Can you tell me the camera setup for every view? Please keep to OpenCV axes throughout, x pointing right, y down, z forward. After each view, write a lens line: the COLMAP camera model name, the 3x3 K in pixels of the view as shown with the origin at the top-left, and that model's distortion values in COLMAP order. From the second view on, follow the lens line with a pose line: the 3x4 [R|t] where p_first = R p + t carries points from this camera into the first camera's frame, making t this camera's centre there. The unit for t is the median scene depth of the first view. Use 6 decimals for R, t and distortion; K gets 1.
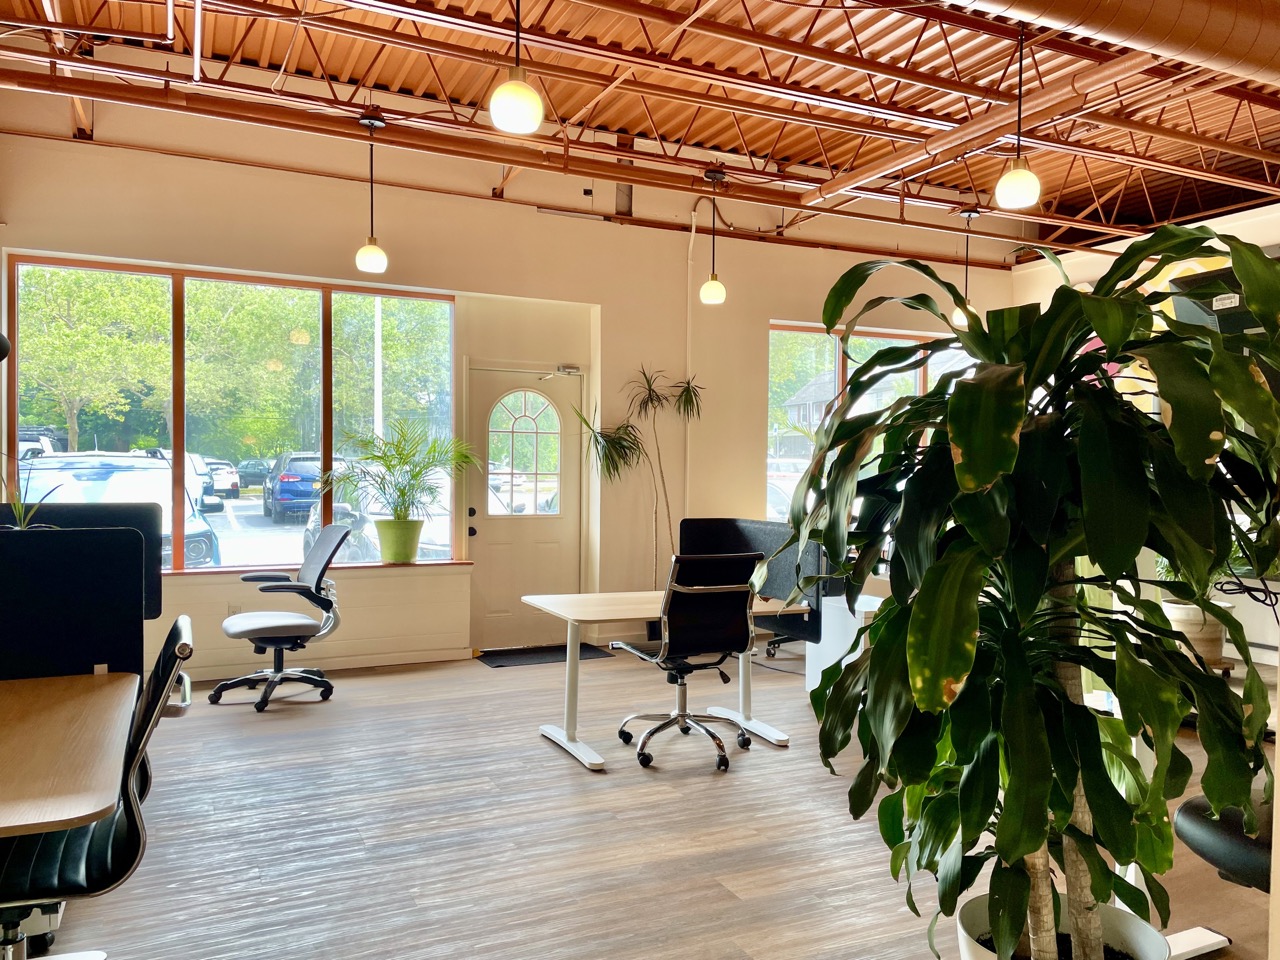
lens RADIAL K [[945.6, 0, 641.9], [0, 945.6, 460.3], [0, 0, 1]] dist [0.067641, -0.102038]
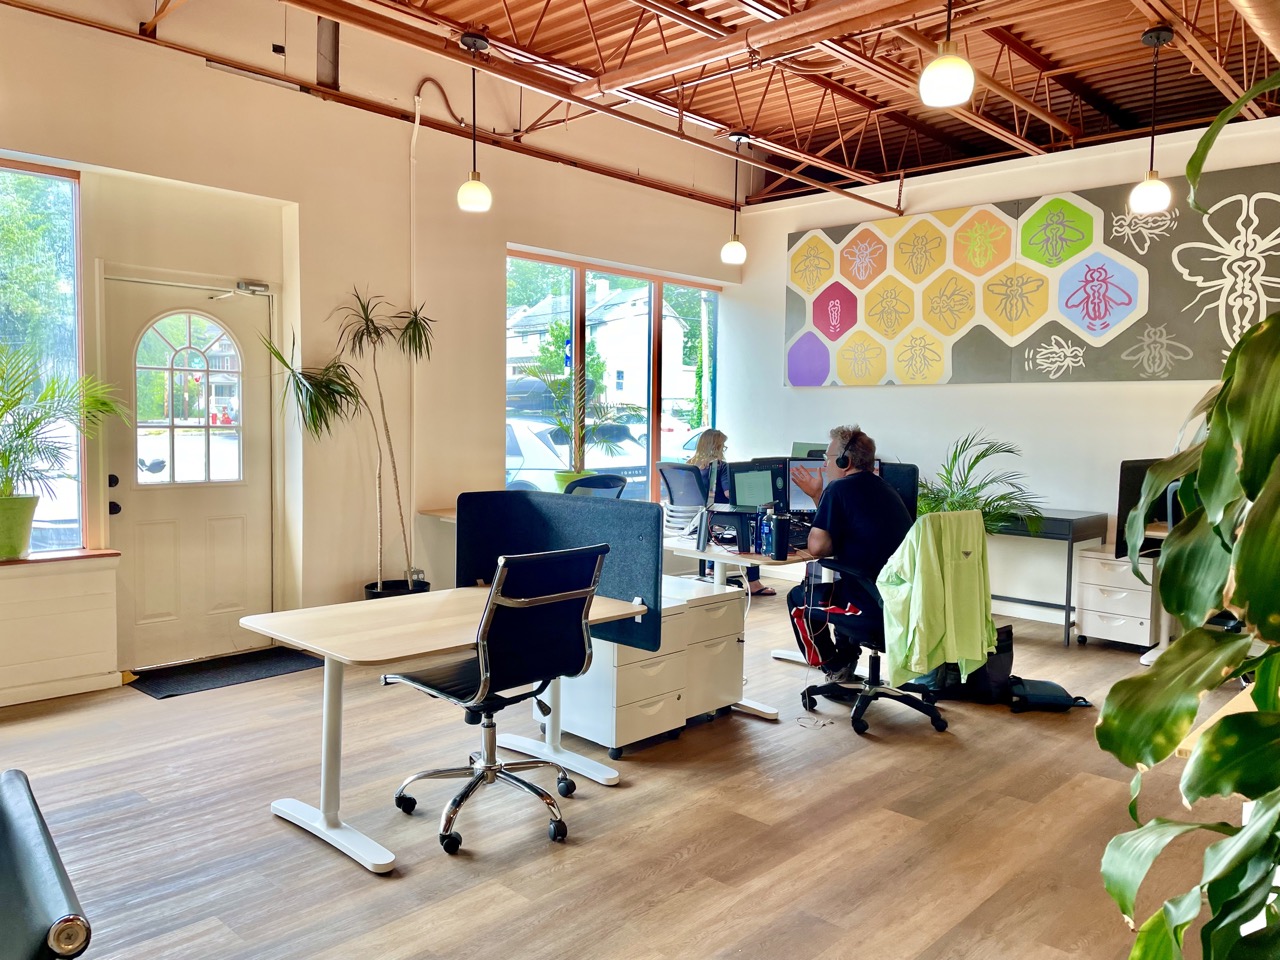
lens RADIAL K [[945.6, 0, 641.9], [0, 945.6, 460.3], [0, 0, 1]] dist [0.067641, -0.102038]
pose [[0.929448, -0.011810, 0.368765, -0.079726], [-0.010843, 0.998182, 0.059296, -0.008304], [-0.368795, -0.059111, 0.927629, 0.197988]]
